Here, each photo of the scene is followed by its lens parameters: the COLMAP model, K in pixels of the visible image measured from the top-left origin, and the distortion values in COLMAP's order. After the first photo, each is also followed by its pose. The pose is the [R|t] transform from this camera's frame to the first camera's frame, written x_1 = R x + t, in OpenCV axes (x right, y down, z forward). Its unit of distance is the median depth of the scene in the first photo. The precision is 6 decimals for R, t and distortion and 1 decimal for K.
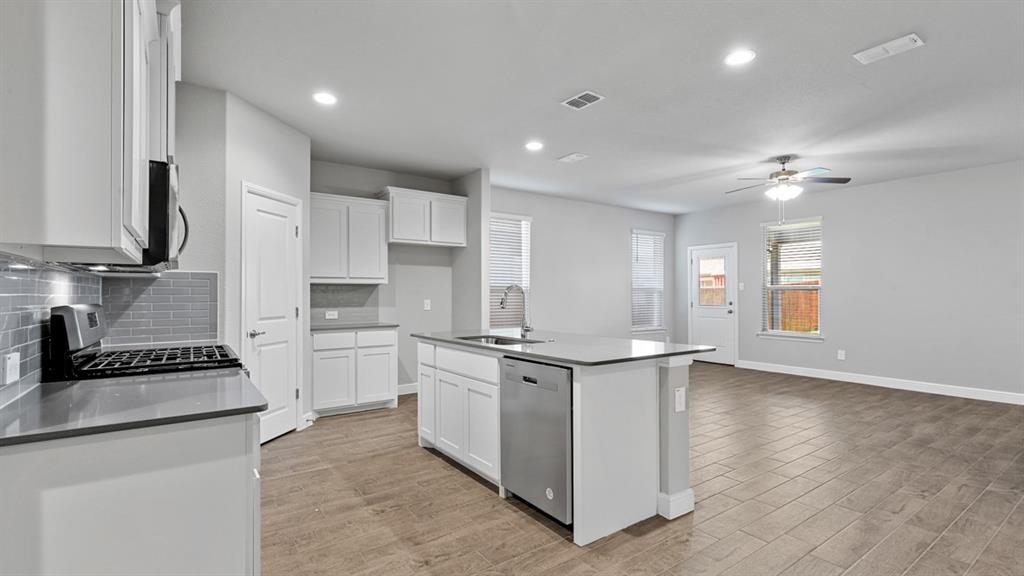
lens RADIAL K [[466.6, 0, 512.1], [0, 466.6, 289.8], [0, 0, 1]] dist [0.002521, 0.000686]
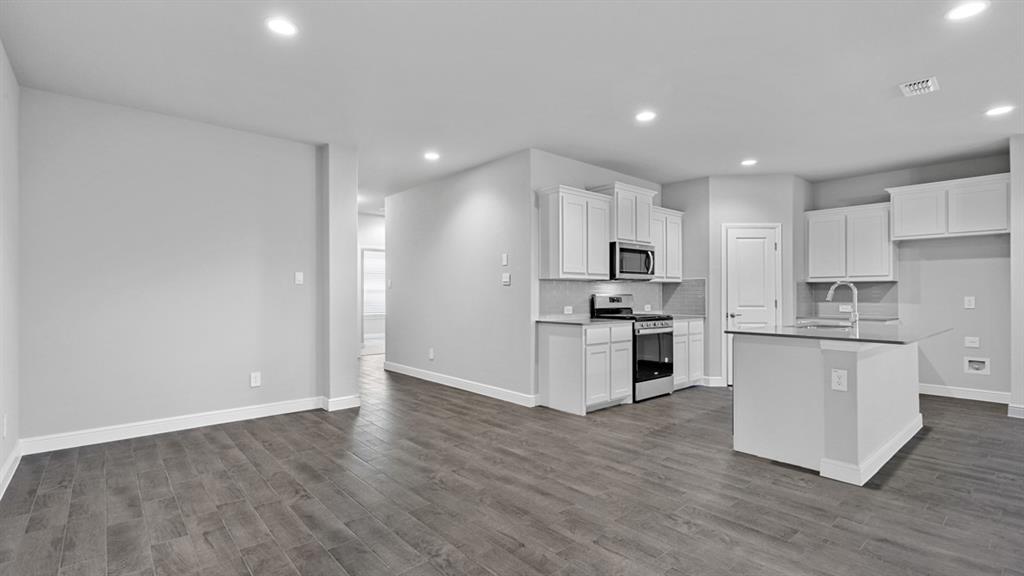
lens RADIAL K [[471.1, 0, 512.7], [0, 471.1, 293.7], [0, 0, 1]] dist [0.000465, 0.000545]
pose [[0.103018, -0.001498, -0.994678, 0.698336], [0.009079, 0.999959, -0.000565, 0.009274], [0.994638, -0.008972, 0.103028, 0.045691]]
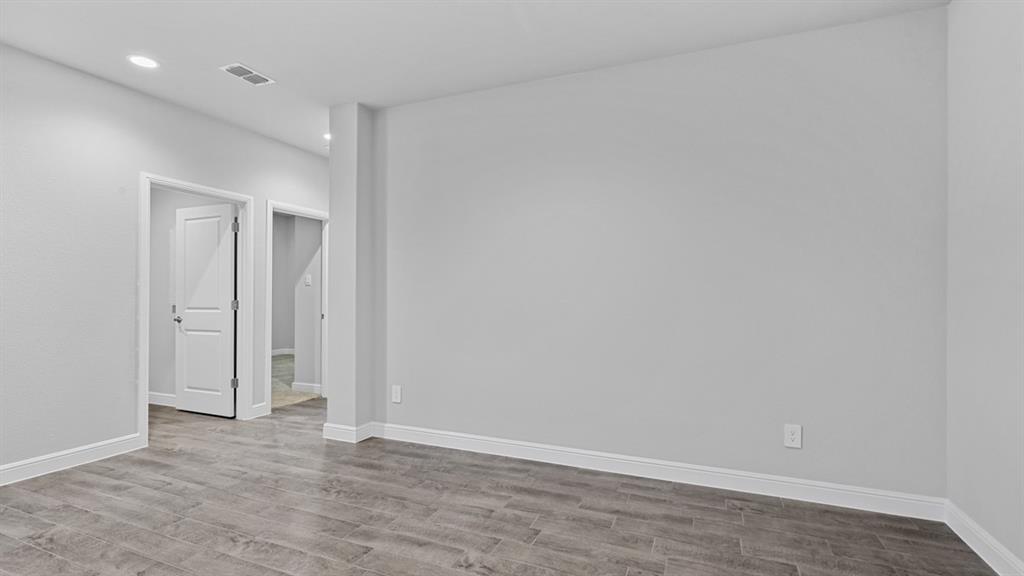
lens RADIAL K [[471.1, 0, 512.7], [0, 471.1, 293.7], [0, 0, 1]] dist [0.000465, 0.000545]
pose [[-0.525492, 0.002978, 0.850793, -0.191025], [-0.010295, 0.999898, -0.009858, 0.011311], [-0.850736, -0.013939, -0.525408, 0.043347]]
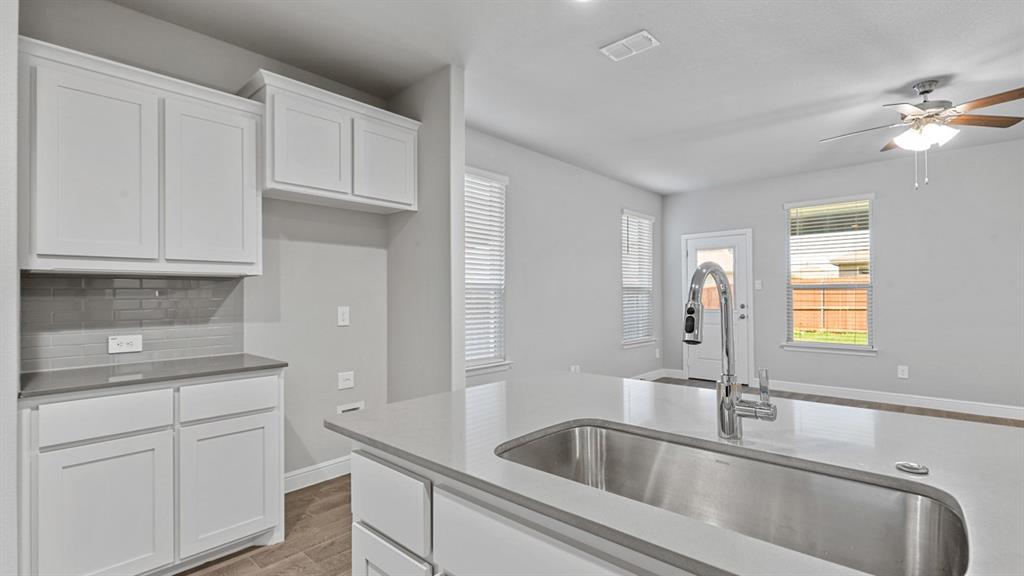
lens RADIAL K [[461.3, 0, 511.0], [0, 461.3, 290.5], [0, 0, 1]] dist [0.000884, 0.000169]
pose [[0.977591, -0.002372, 0.210500, -0.116264], [0.002907, 0.999993, -0.002232, 0.004757], [-0.210493, 0.002794, 0.977591, 0.483276]]
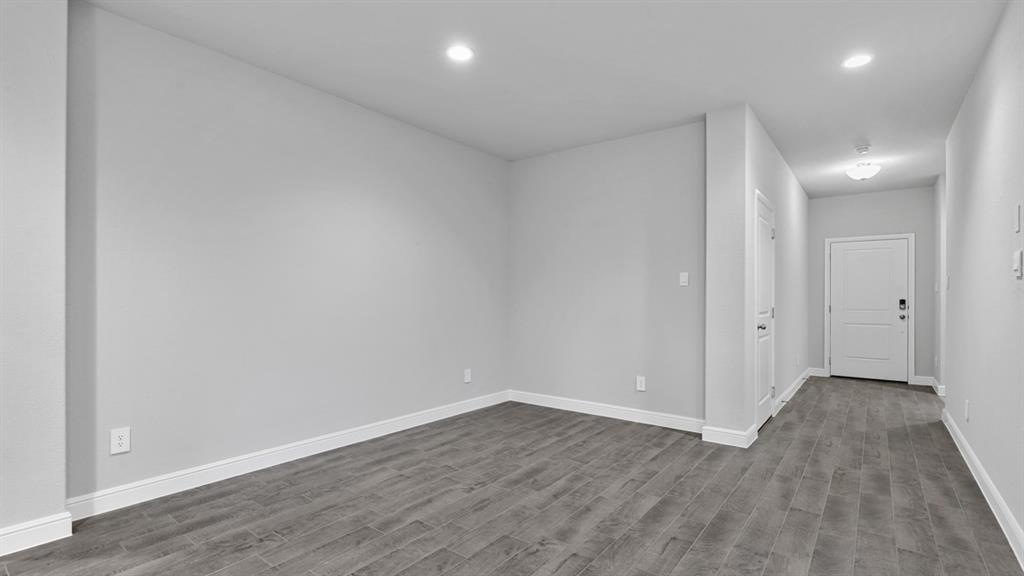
lens RADIAL K [[471.1, 0, 512.7], [0, 471.1, 293.7], [0, 0, 1]] dist [0.000465, 0.000545]
pose [[-0.956134, -0.006914, -0.292848, 0.272263], [-0.002965, 0.999899, -0.013927, 0.011538], [0.292915, -0.012448, -0.956057, 0.407944]]
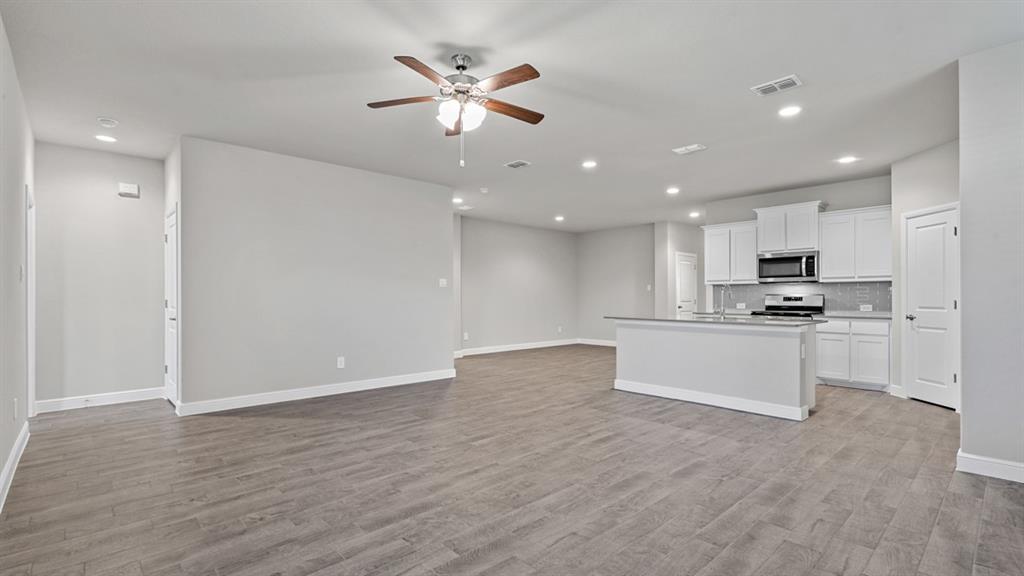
lens RADIAL K [[466.3, 0, 509.7], [0, 466.3, 295.4], [0, 0, 1]] dist [0.001823, 0.000264]
pose [[-0.991447, 0.001472, -0.130501, 0.583701], [0.003205, 0.999909, -0.013073, 0.029380], [0.130470, -0.013380, -0.991362, 1.562409]]
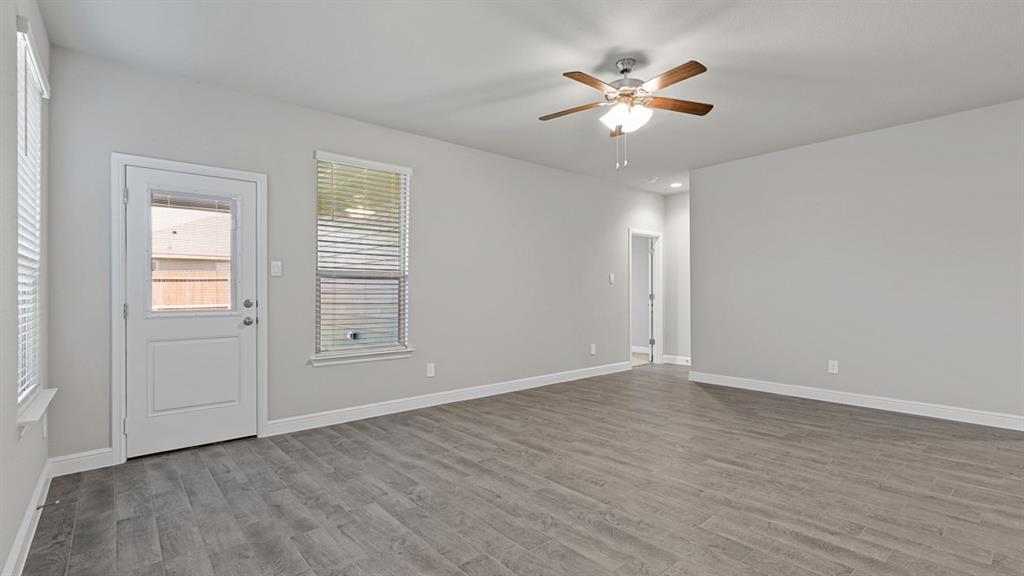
lens RADIAL K [[466.6, 0, 512.1], [0, 466.6, 289.8], [0, 0, 1]] dist [0.002521, 0.000686]
pose [[-0.095639, 0.006951, 0.995392, -0.023590], [-0.005832, 0.999955, -0.007543, 0.026247], [-0.995399, -0.006526, -0.095594, 1.179983]]
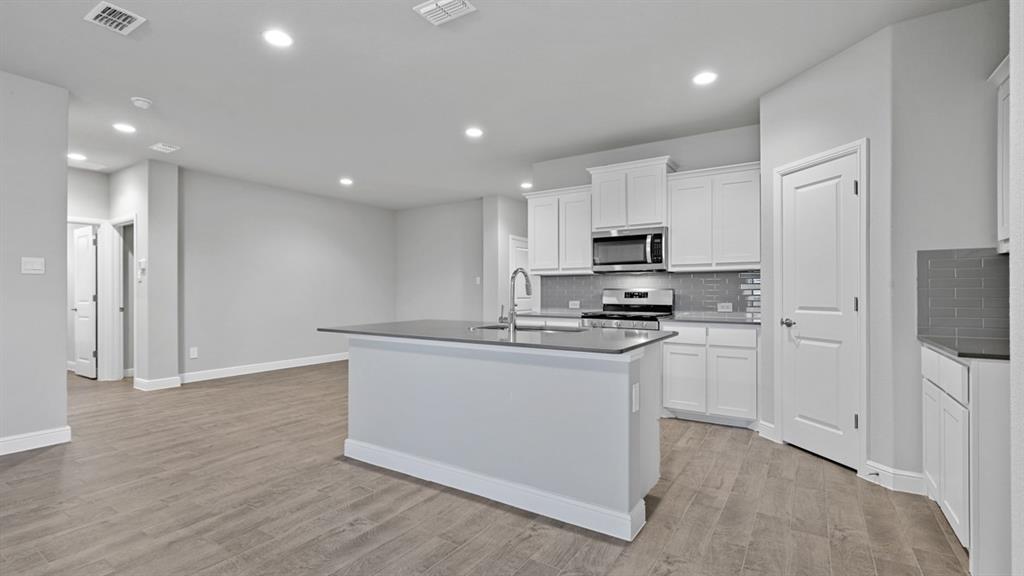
lens RADIAL K [[461.3, 0, 511.0], [0, 461.3, 290.5], [0, 0, 1]] dist [0.000884, 0.000169]
pose [[-0.928478, 0.000522, -0.371387, 0.218461], [0.005736, 0.999900, -0.012934, 0.026345], [0.371343, -0.014139, -0.928388, 1.153684]]
